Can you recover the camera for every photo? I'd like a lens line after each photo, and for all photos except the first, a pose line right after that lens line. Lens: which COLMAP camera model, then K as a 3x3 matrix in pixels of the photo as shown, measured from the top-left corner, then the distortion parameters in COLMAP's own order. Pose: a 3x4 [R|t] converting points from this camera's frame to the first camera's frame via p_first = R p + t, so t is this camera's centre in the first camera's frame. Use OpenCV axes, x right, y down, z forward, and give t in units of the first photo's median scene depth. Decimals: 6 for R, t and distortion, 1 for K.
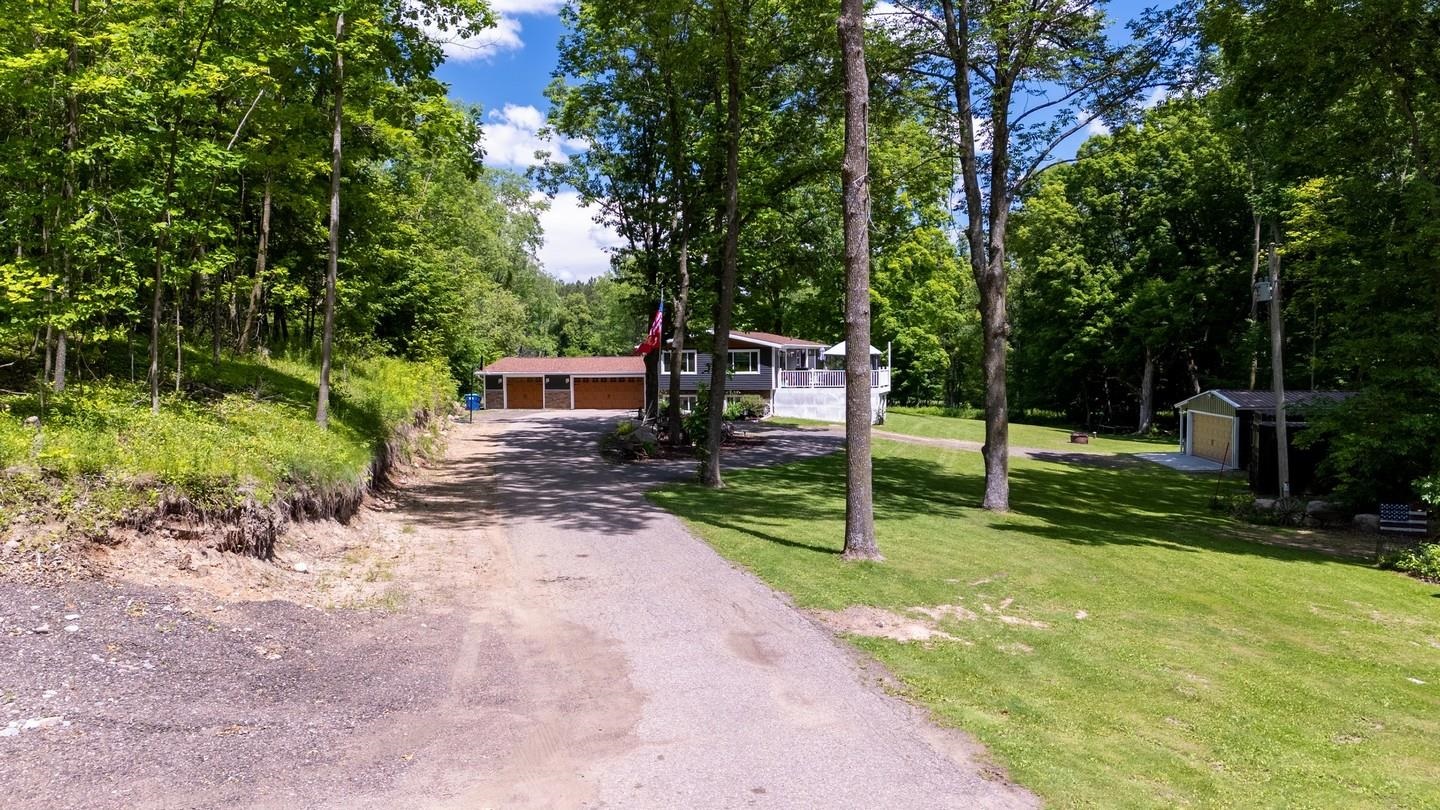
lens RADIAL K [[1110.1, 0, 720.0], [0, 1110.1, 405.0], [0, 0, 1]] dist [0.044243, -0.001114]
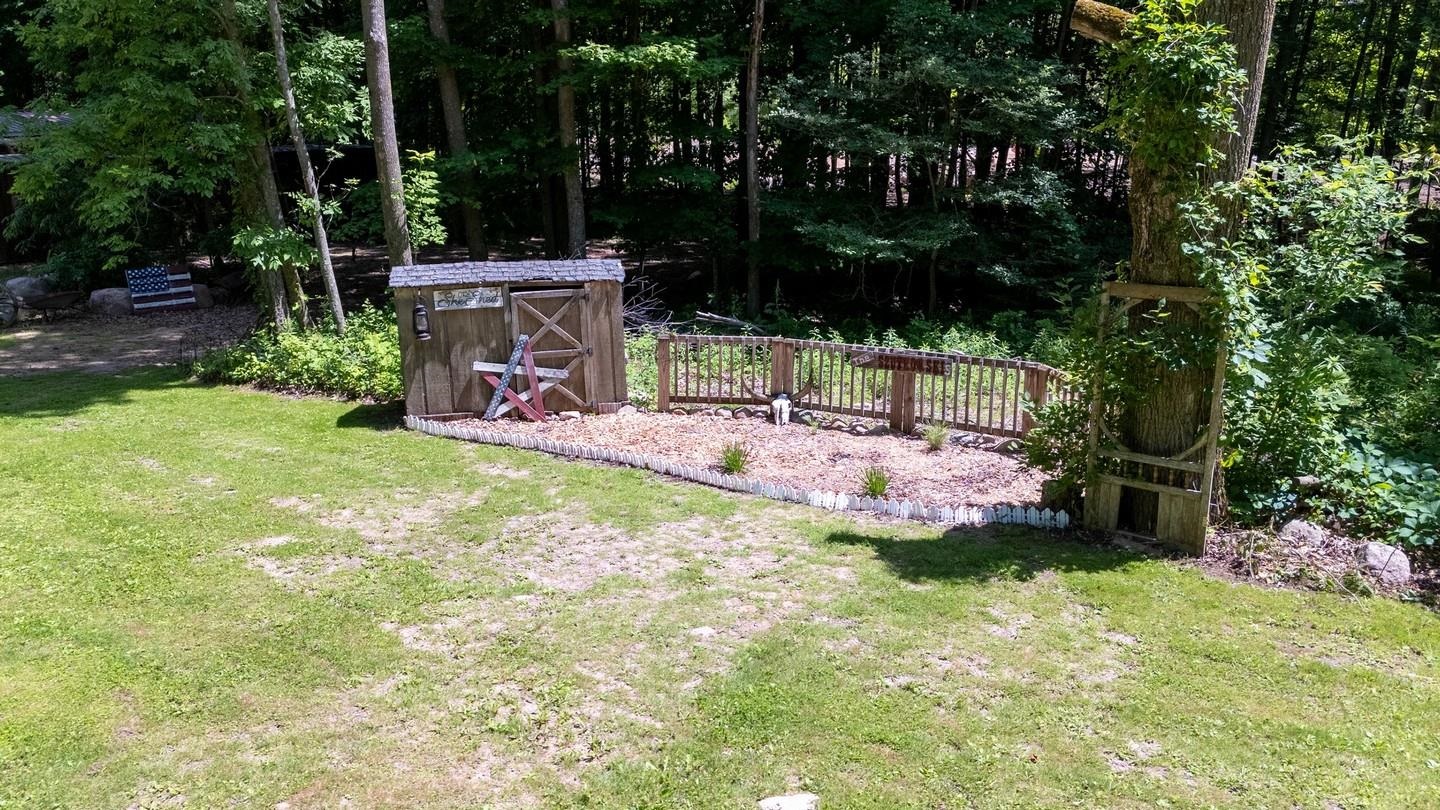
lens RADIAL K [[1110.1, 0, 720.0], [0, 1110.1, 405.0], [0, 0, 1]] dist [0.044243, -0.001114]
pose [[0.438956, -0.256662, 0.861071, 0.173090], [0.052277, 0.964005, 0.260694, 0.009749], [-0.896986, -0.069419, 0.436573, 0.468276]]
